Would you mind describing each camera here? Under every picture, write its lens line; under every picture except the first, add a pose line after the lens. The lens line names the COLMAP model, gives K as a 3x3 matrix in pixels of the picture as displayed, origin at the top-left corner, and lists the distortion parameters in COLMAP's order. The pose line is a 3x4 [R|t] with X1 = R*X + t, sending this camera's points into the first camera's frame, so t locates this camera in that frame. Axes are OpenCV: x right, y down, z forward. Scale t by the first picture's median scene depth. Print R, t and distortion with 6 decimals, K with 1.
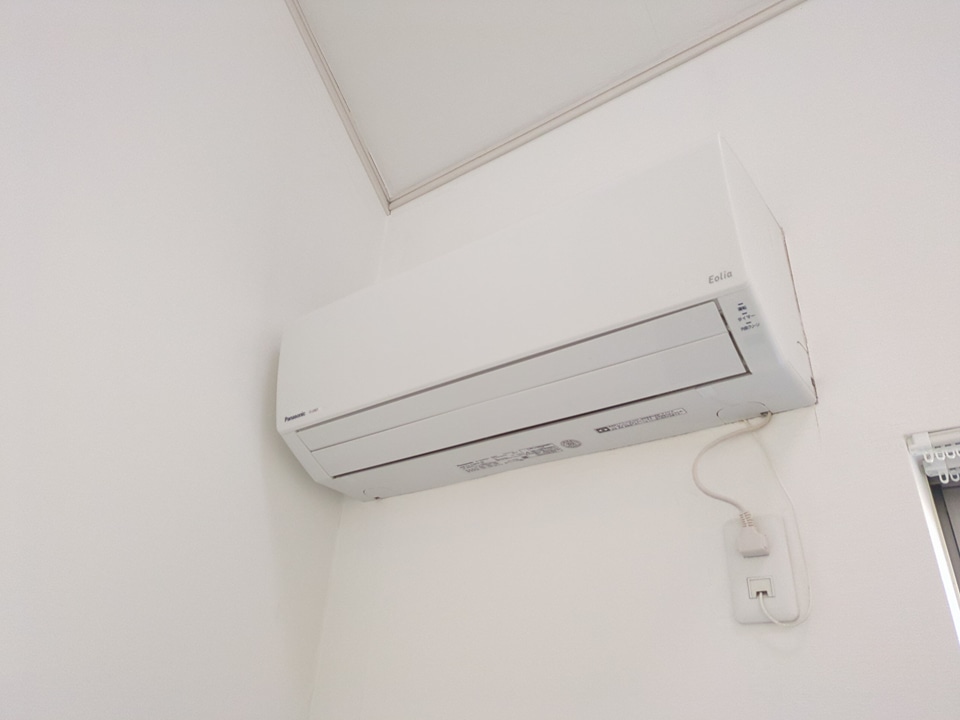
lens RADIAL K [[718.3, 0, 477.7], [0, 718.3, 351.7], [0, 0, 1]] dist [0.040287, -0.021251]
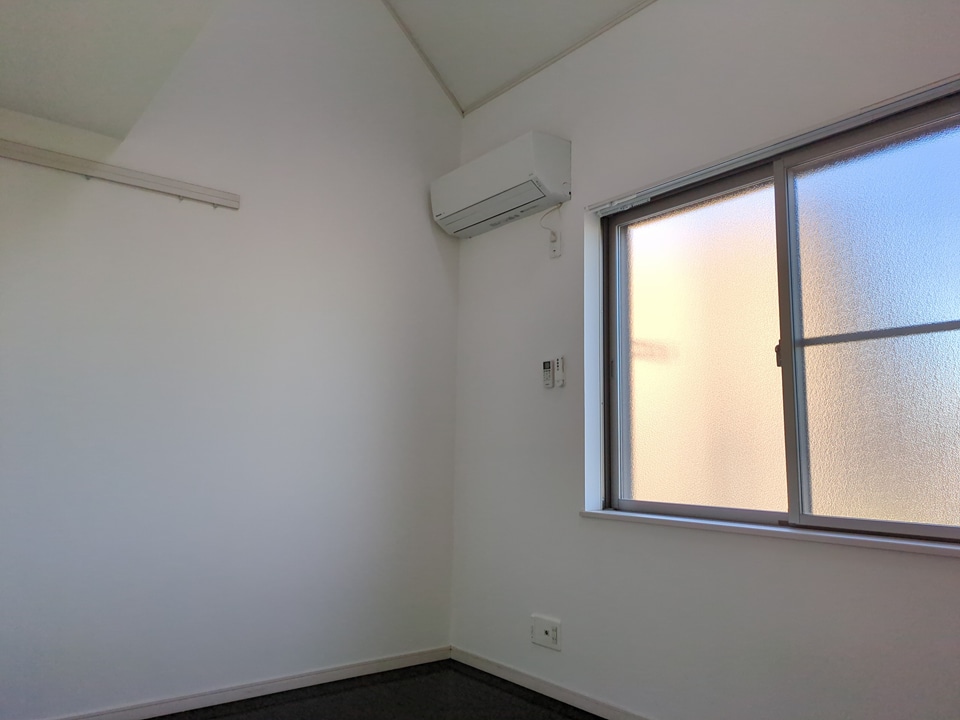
lens RADIAL K [[718.3, 0, 477.7], [0, 718.3, 351.7], [0, 0, 1]] dist [0.040287, -0.021251]
pose [[0.964622, -0.076918, -0.252165, 0.707254], [0.164361, 0.923311, 0.347104, -0.455142], [0.206129, -0.376271, 0.903289, -2.185351]]
